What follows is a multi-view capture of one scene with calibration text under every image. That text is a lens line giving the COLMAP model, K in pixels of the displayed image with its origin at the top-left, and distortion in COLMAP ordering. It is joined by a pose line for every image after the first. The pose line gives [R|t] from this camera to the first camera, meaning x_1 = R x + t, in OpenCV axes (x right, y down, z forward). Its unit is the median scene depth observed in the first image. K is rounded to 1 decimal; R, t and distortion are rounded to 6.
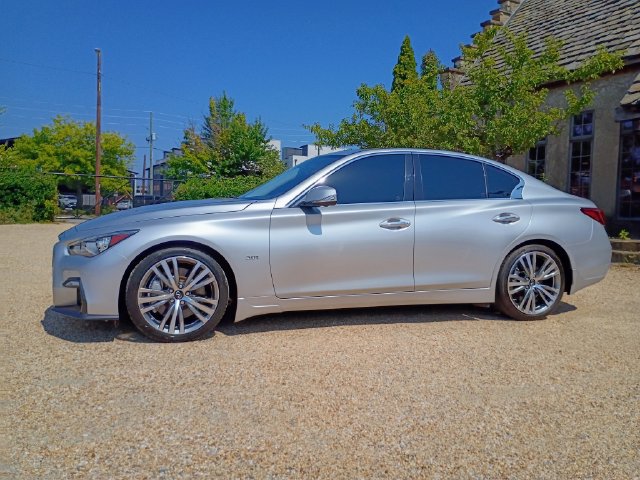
lens RADIAL K [[562.7, 0, 331.7], [0, 562.7, 241.6], [0, 0, 1]] dist [0.055566, -0.079586]
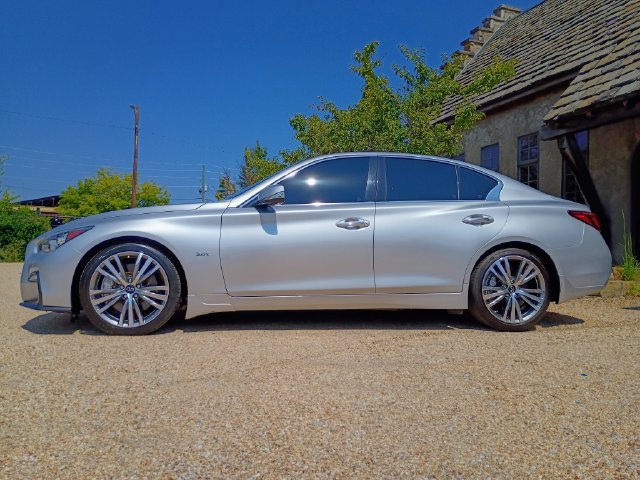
lens RADIAL K [[562.7, 0, 316.5], [0, 562.7, 241.2], [0, 0, 1]] dist [0.055566, -0.079586]
pose [[0.987810, -0.010857, -0.155286, 0.187382], [-0.003070, 0.996012, -0.089170, 0.080180], [0.155634, 0.088560, 0.983837, 0.024287]]
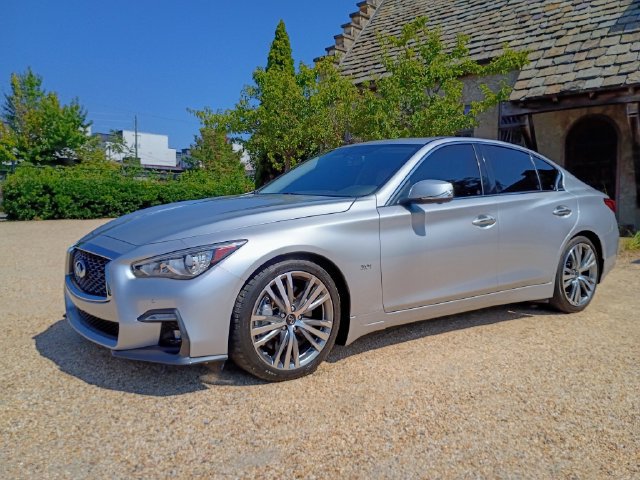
lens RADIAL K [[562.7, 0, 334.4], [0, 562.7, 240.3], [0, 0, 1]] dist [0.055566, -0.079586]
pose [[0.946797, -0.040831, 0.319232, -0.381016], [0.035404, 0.999113, 0.022786, -0.026844], [-0.319879, -0.010271, 0.947403, 0.193751]]
